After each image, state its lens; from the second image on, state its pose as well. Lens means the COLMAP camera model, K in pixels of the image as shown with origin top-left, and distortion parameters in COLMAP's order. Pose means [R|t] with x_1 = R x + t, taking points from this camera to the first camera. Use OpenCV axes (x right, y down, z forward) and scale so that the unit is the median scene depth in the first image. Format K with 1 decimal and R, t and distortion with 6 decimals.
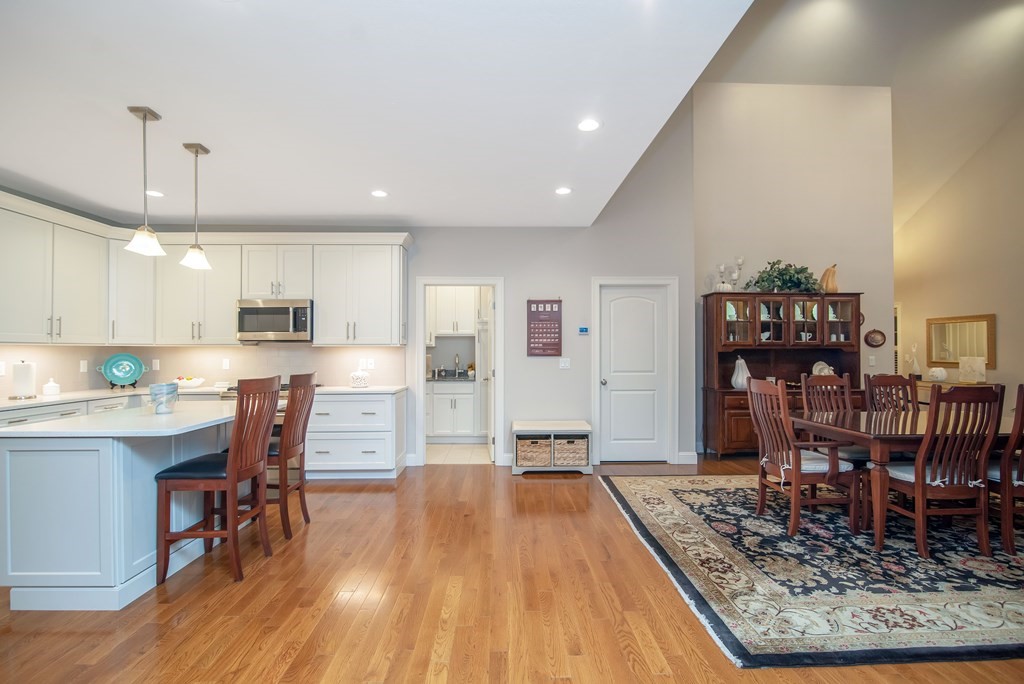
lens RADIAL K [[478.4, 0, 512.2], [0, 478.4, 348.3], [0, 0, 1]] dist [-0.003201, -0.000500]
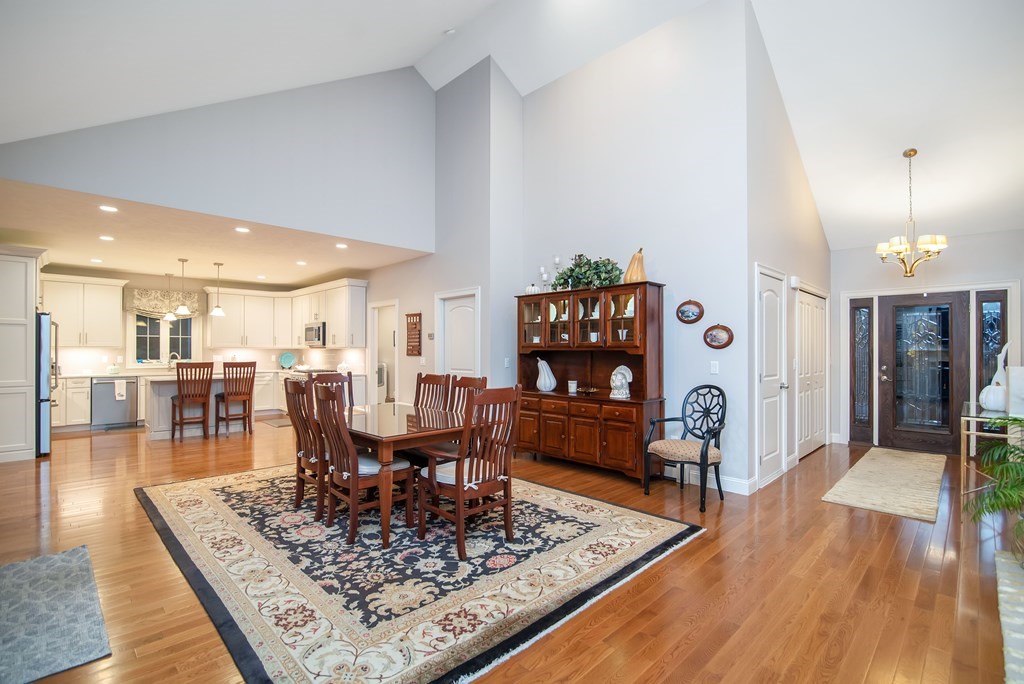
lens RADIAL K [[478.4, 0, 512.2], [0, 478.4, 348.3], [0, 0, 1]] dist [-0.003201, -0.000500]
pose [[-0.701131, 0.000037, 0.713033, -0.190017], [-0.007663, 0.999942, -0.007587, 0.003550], [-0.712991, -0.010784, -0.701090, 1.735342]]
